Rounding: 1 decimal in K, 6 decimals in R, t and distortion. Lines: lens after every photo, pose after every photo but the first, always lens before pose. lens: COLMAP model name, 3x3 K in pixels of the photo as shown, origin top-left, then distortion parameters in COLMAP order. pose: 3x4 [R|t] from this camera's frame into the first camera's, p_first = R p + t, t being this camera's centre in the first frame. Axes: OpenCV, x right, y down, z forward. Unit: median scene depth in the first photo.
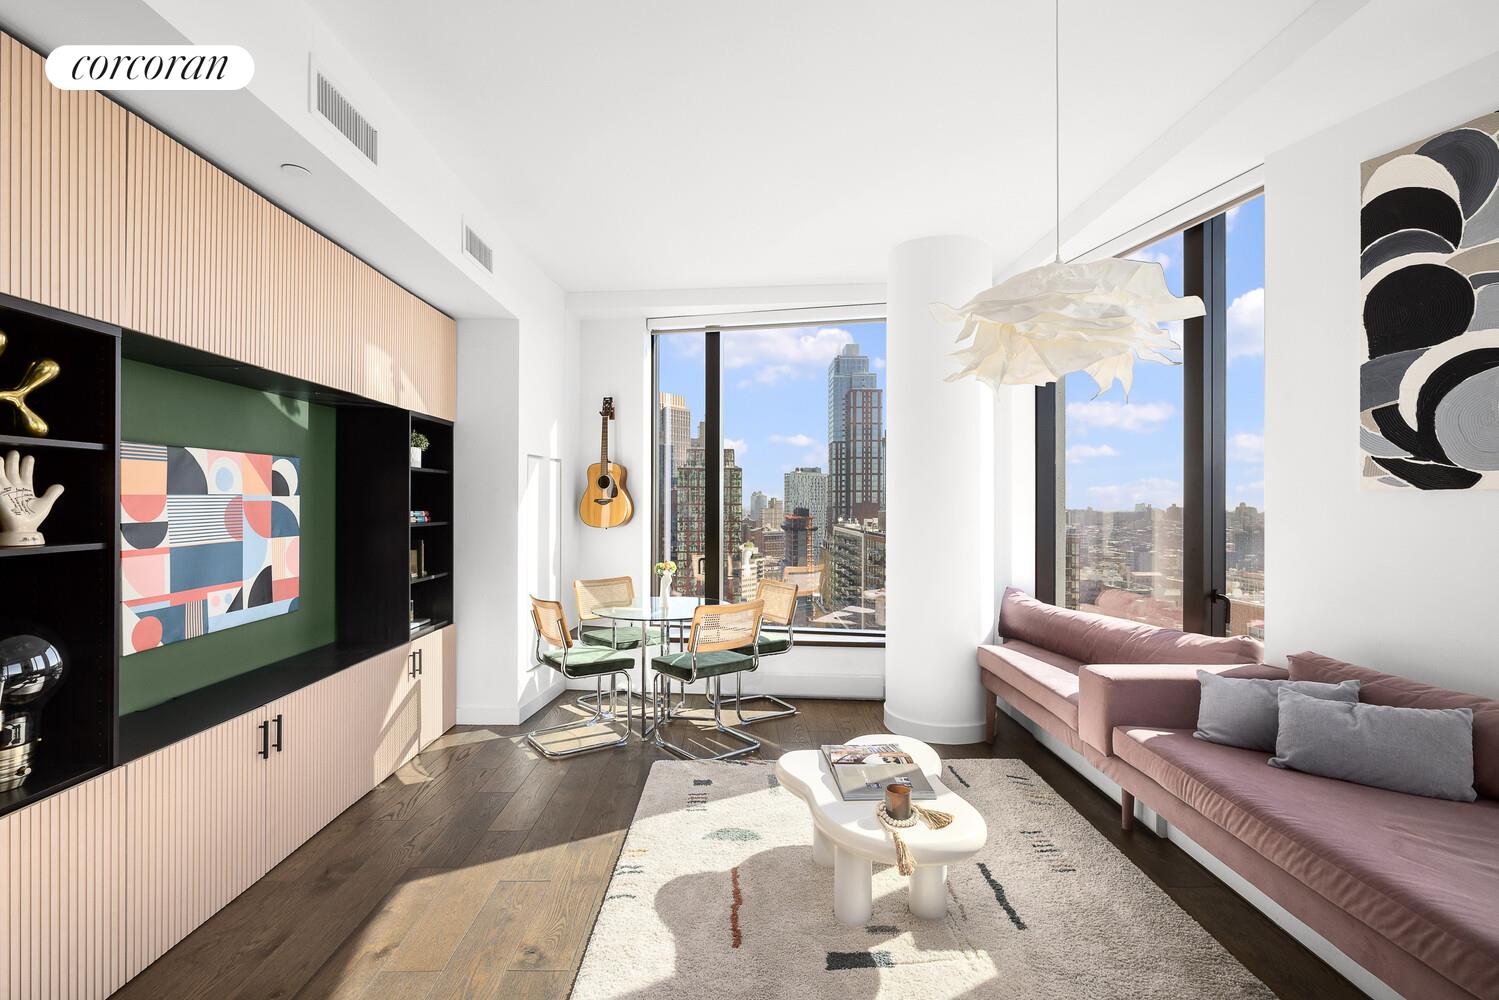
lens RADIAL K [[686.8, 0, 749.5], [0, 686.8, 500.0], [0, 0, 1]] dist [-0.004651, 0.000257]
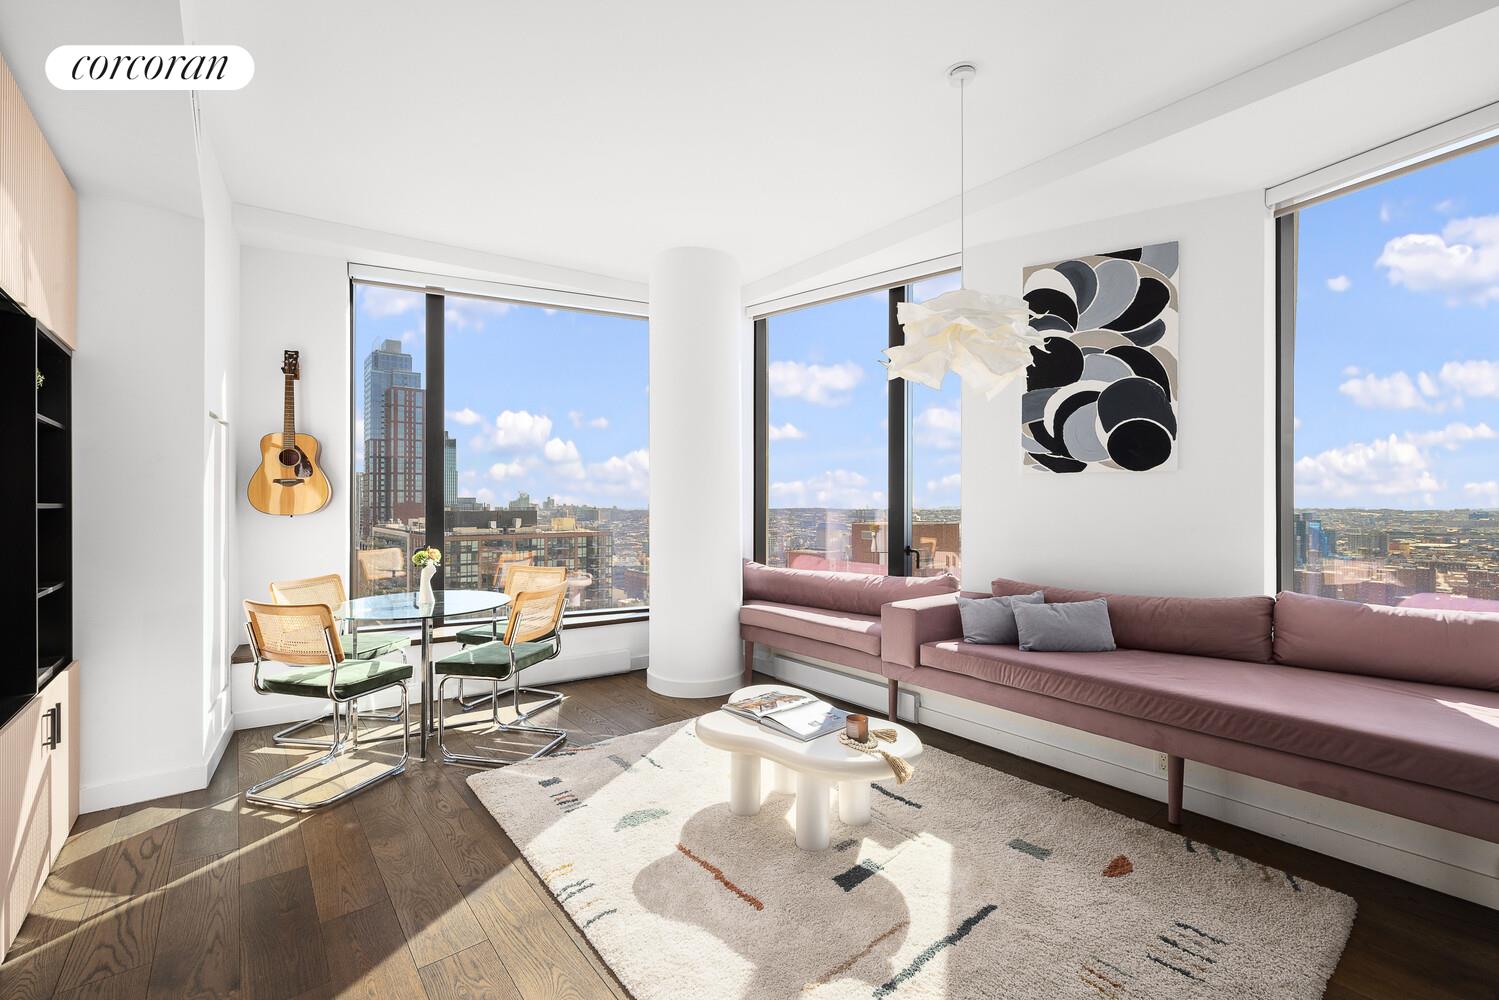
lens RADIAL K [[623.1, 0, 730.6], [0, 623.1, 501.9], [0, 0, 1]] dist [0.000787, 0.000175]
pose [[0.791190, -0.000682, 0.611570, -0.443686], [-0.000432, 0.999999, 0.001673, 0.041718], [-0.611570, -0.001588, 0.791189, 0.224999]]
